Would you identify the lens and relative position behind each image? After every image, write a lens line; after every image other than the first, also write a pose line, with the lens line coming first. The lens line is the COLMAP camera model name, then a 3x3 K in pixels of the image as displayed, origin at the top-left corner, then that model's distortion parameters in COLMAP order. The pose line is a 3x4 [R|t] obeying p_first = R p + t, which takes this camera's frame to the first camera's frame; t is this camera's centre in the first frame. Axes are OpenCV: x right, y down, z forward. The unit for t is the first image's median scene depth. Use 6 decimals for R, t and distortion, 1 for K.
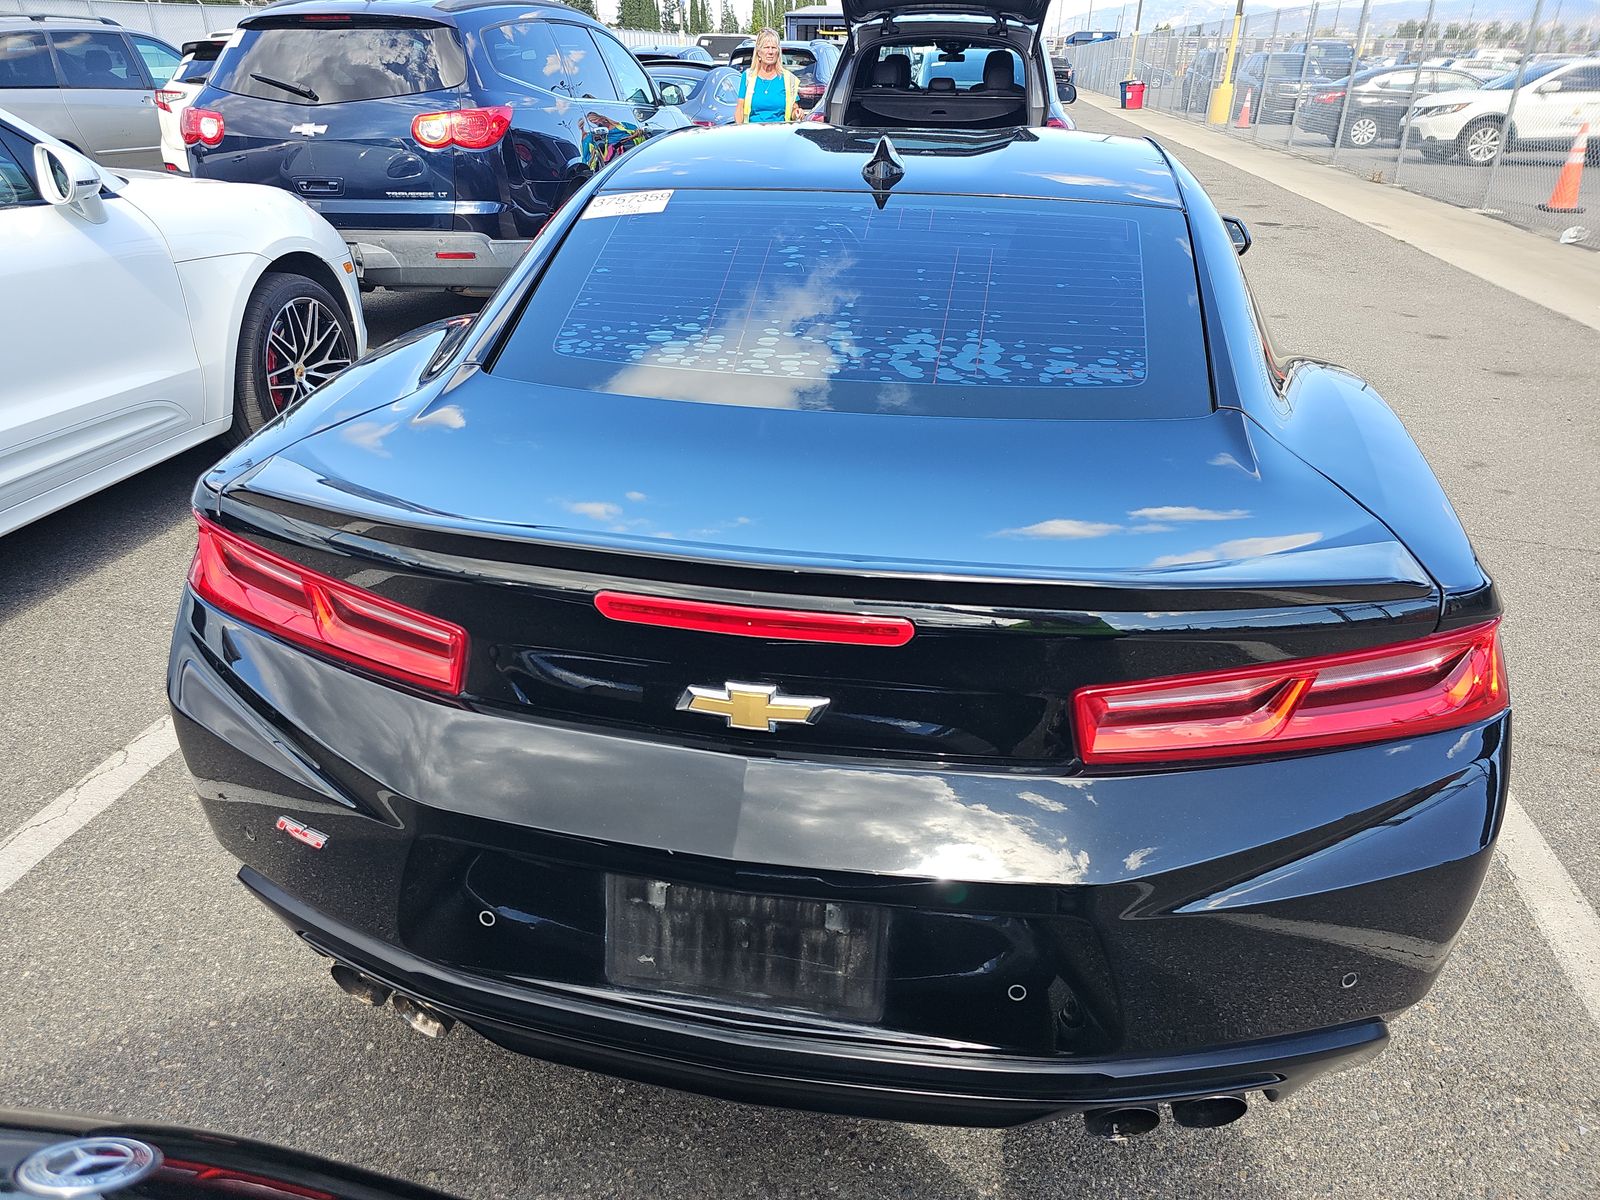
lens RADIAL K [[1076.6, 0, 800.0], [0, 1076.6, 600.0], [0, 0, 1]] dist [0.039687, -0.042967]
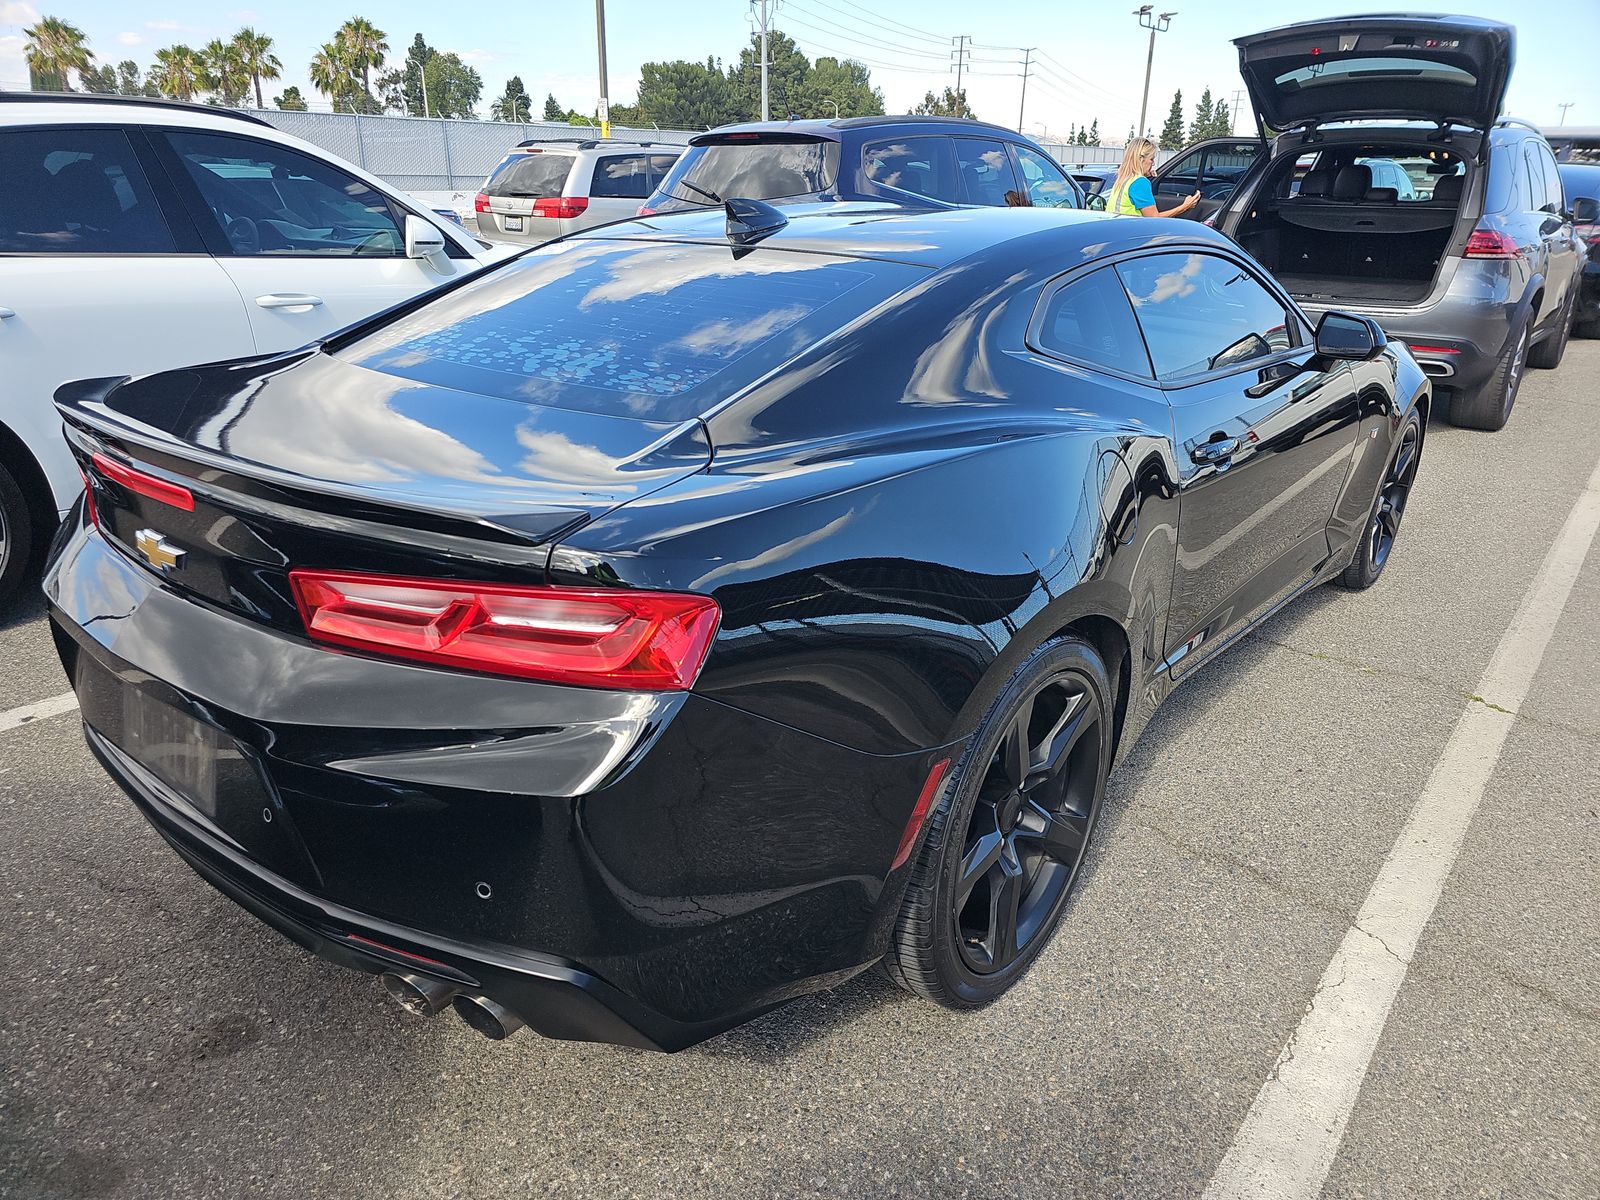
lens RADIAL K [[1076.6, 0, 800.0], [0, 1076.6, 600.0], [0, 0, 1]] dist [0.039687, -0.042967]
pose [[0.869540, 0.176354, -0.461301, 0.205297], [-0.220193, 0.974530, -0.042497, 0.005847], [0.442058, 0.138528, 0.886225, 0.019614]]
